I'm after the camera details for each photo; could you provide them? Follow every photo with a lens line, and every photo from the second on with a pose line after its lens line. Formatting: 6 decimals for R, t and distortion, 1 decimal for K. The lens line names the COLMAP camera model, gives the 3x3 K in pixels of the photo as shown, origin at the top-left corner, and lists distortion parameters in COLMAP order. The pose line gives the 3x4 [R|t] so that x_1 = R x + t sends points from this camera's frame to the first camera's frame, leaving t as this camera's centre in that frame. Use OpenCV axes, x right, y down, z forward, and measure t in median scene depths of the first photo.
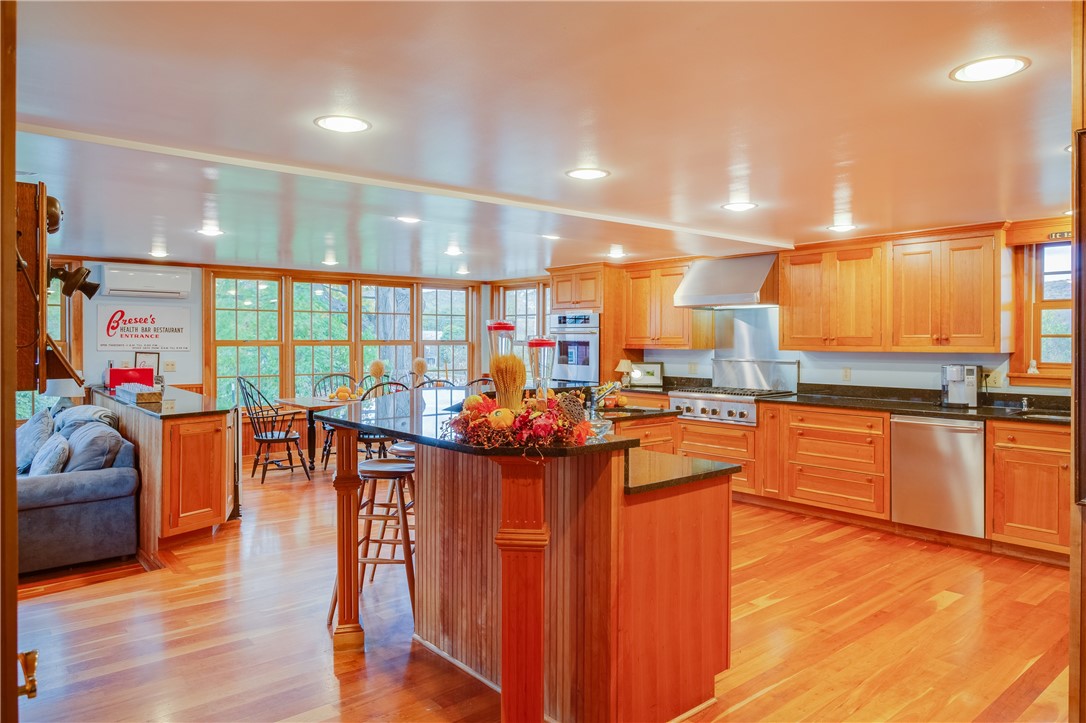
lens RADIAL K [[678.7, 0, 547.5], [0, 678.7, 350.1], [0, 0, 1]] dist [-0.027561, 0.000203]
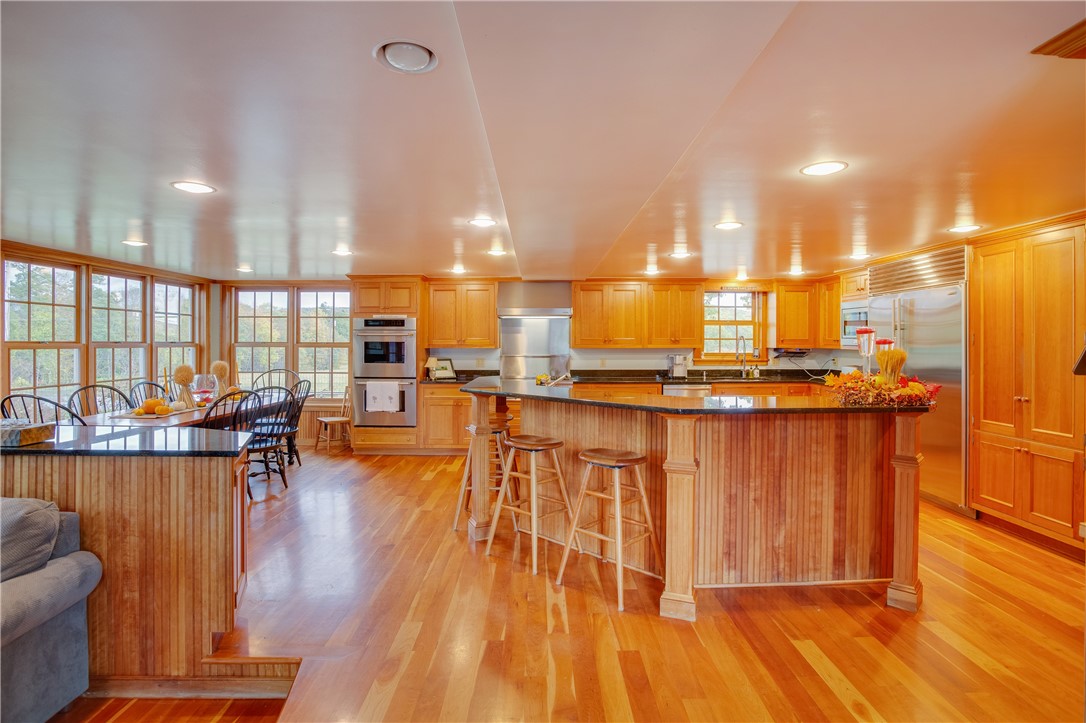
lens RADIAL K [[514.2, 0, 540.7], [0, 514.2, 351.8], [0, 0, 1]] dist [-0.041779, 0.000326]
pose [[0.651831, -0.014950, 0.758217, -0.454323], [0.011932, 0.999884, 0.009457, -0.002447], [-0.758271, 0.002882, 0.651933, 0.262989]]
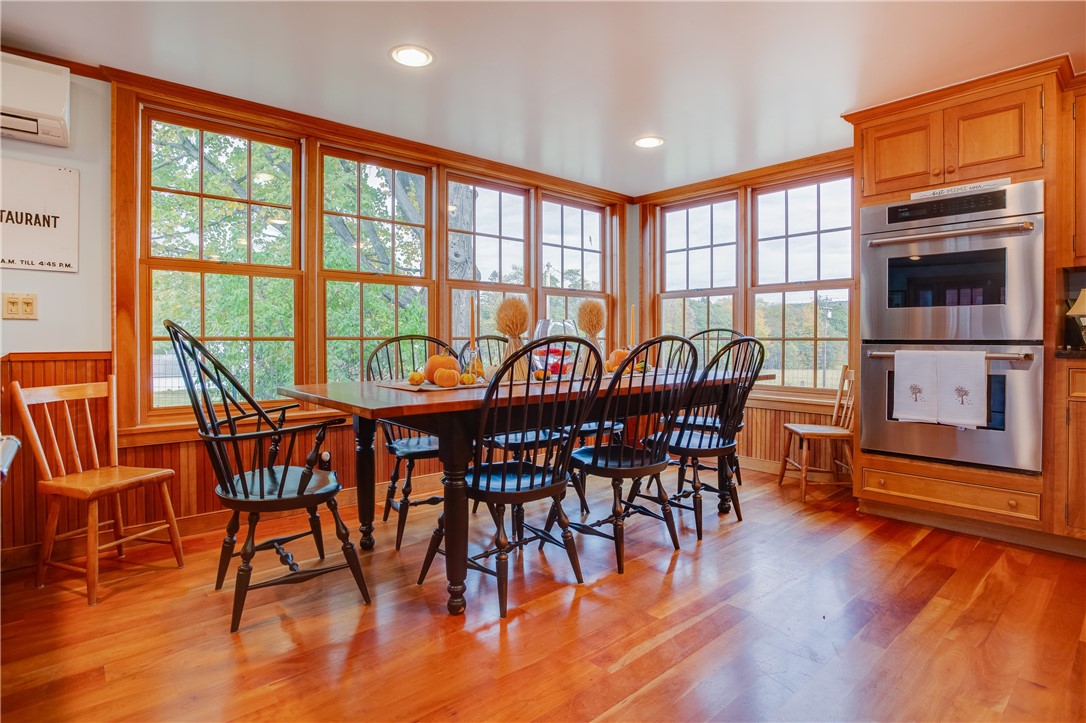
lens RADIAL K [[570.4, 0, 547.0], [0, 570.4, 342.9], [0, 0, 1]] dist [-0.031689, 0.000268]
pose [[0.999835, -0.005712, 0.017243, -0.246355], [0.005830, 0.999960, -0.006756, 0.049263], [-0.017203, 0.006855, 0.999829, 0.652937]]
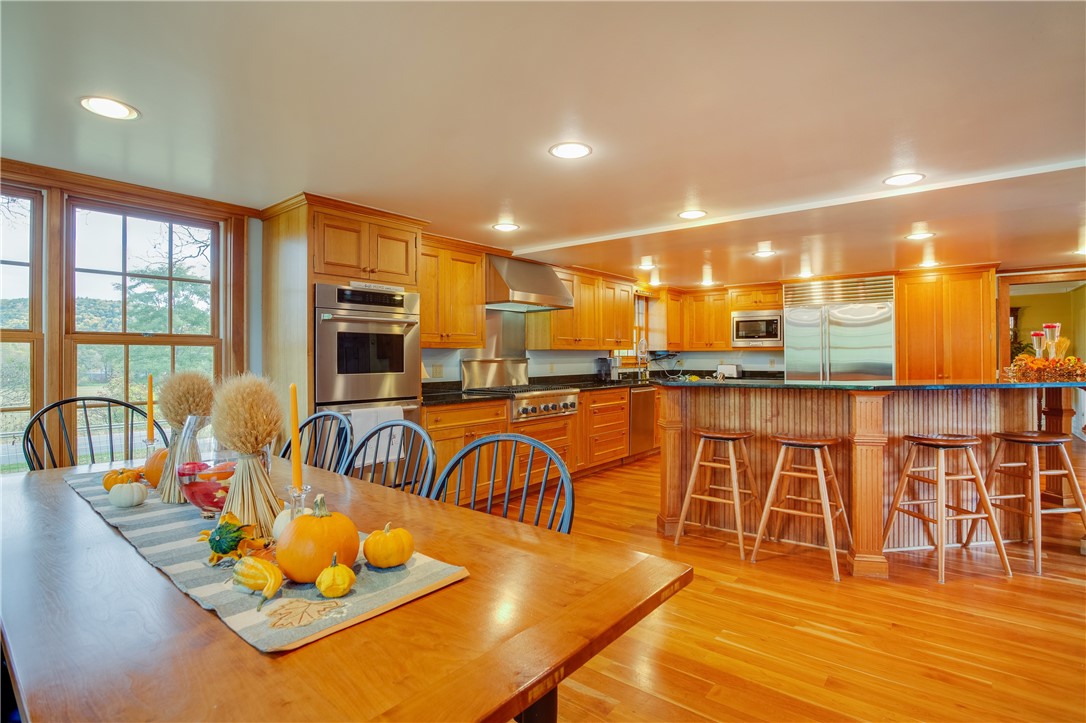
lens RADIAL K [[514.2, 0, 541.0], [0, 514.2, 350.1], [0, 0, 1]] dist [-0.041779, 0.000326]
pose [[-0.187371, 0.011527, 0.982222, -0.449539], [0.017953, 0.999804, -0.008308, 0.006952], [-0.982125, 0.016077, -0.187541, 0.978271]]
